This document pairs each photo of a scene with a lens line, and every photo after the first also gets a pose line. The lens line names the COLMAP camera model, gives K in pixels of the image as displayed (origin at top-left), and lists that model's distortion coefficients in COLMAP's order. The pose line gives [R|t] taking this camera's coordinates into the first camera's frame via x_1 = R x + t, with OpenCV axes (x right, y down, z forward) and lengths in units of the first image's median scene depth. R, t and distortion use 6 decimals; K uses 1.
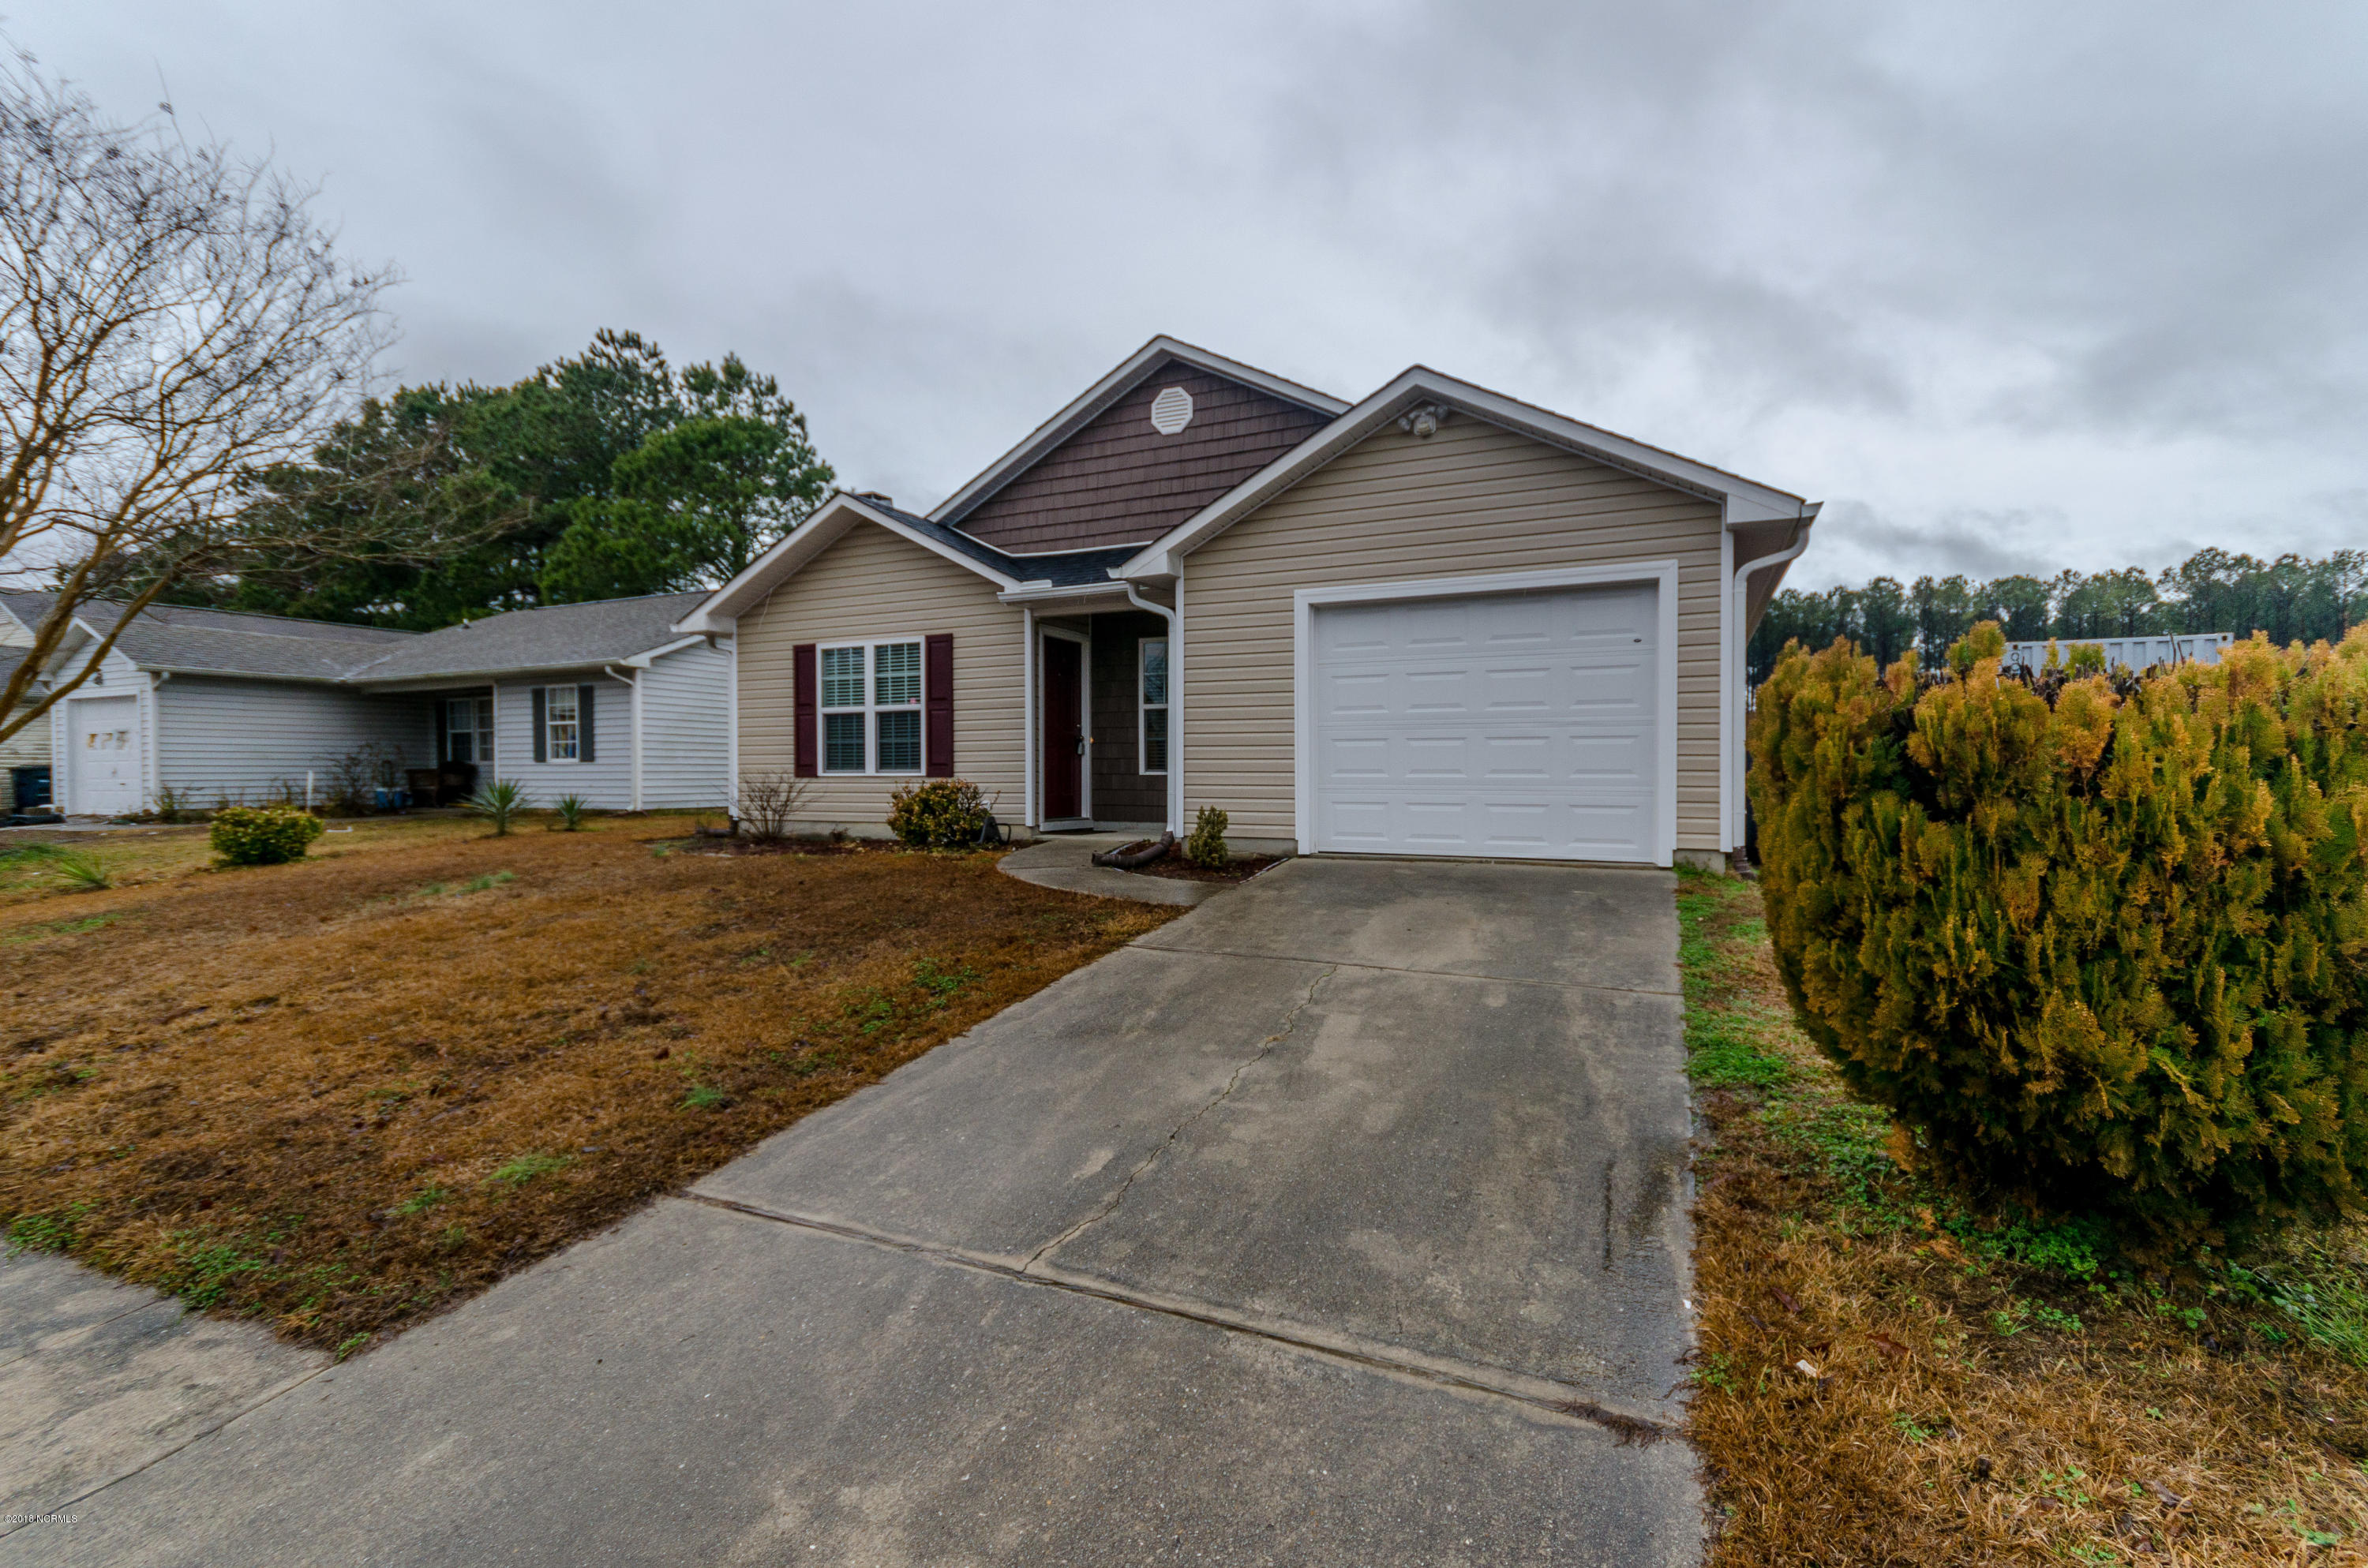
lens RADIAL K [[1067.2, 0, 1177.3], [0, 1067.2, 777.9], [0, 0, 1]] dist [0.001645, -0.000037]
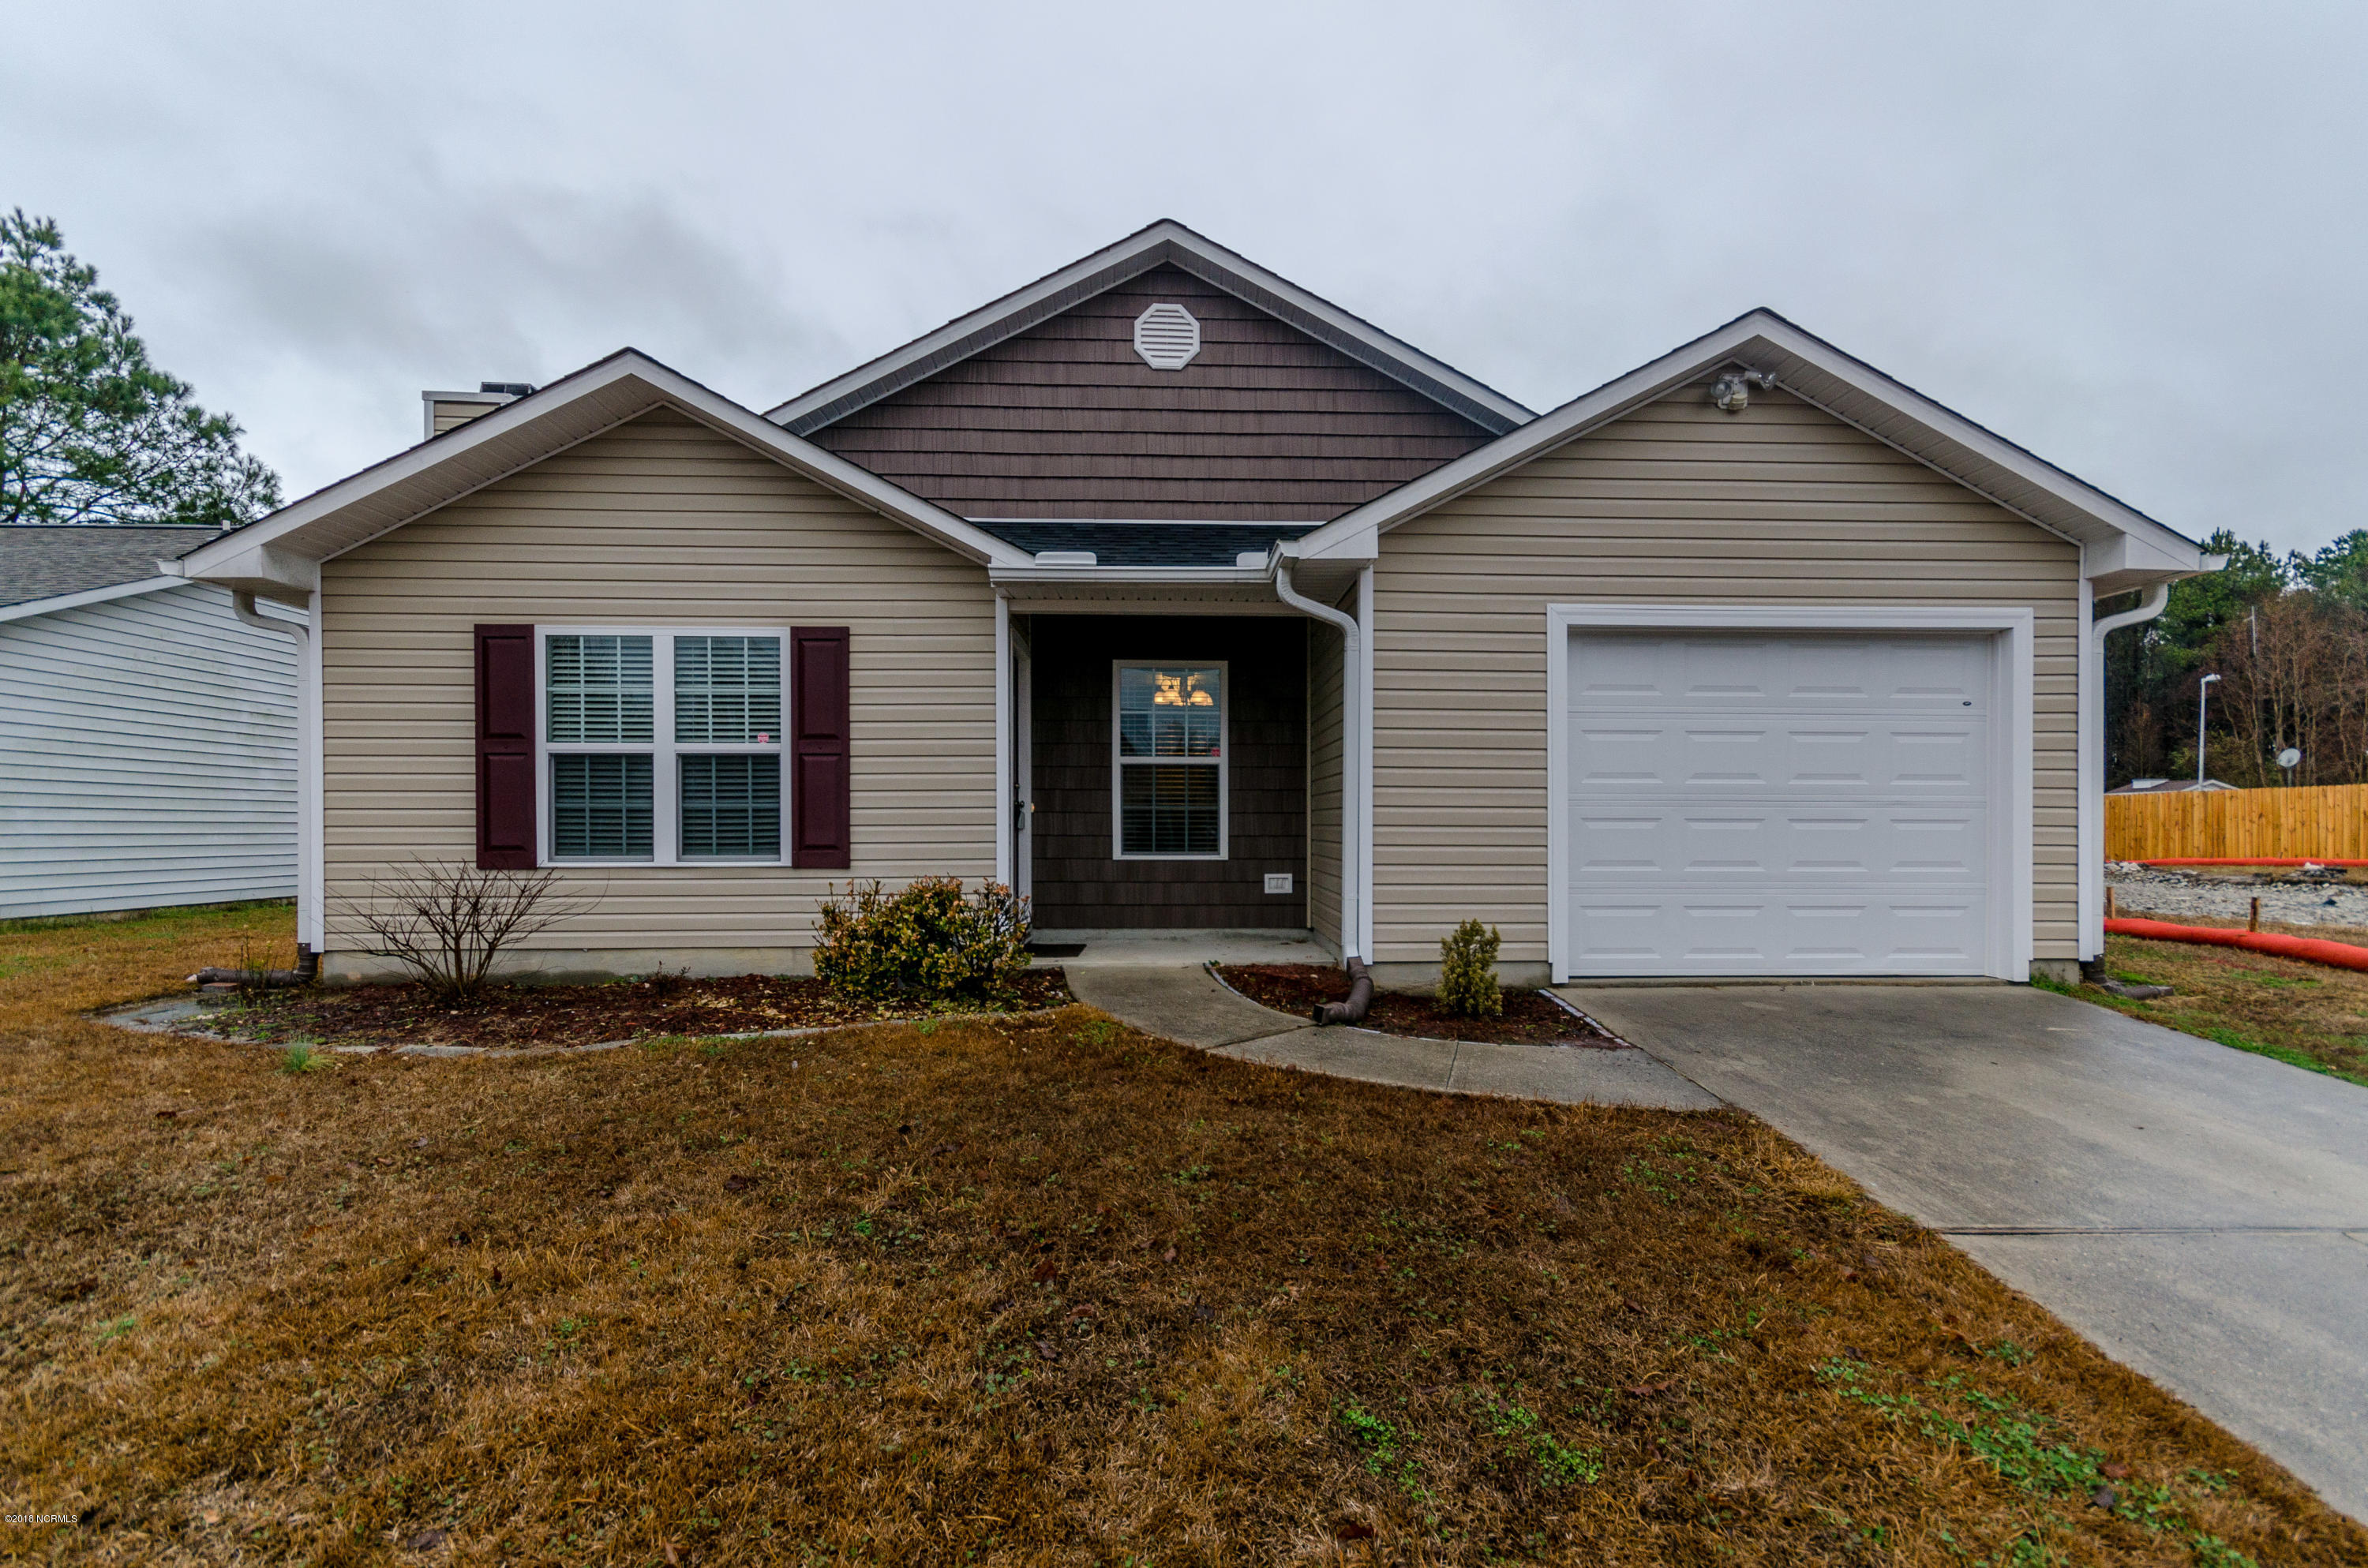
lens RADIAL K [[1059.5, 0, 1185.2], [0, 1059.5, 830.7], [0, 0, 1]] dist [0.008543, -0.001591]
pose [[0.879157, -0.002145, 0.476528, -0.323932], [0.000493, 0.999993, 0.003590, -0.023222], [-0.476533, -0.002921, 0.879152, 0.382514]]
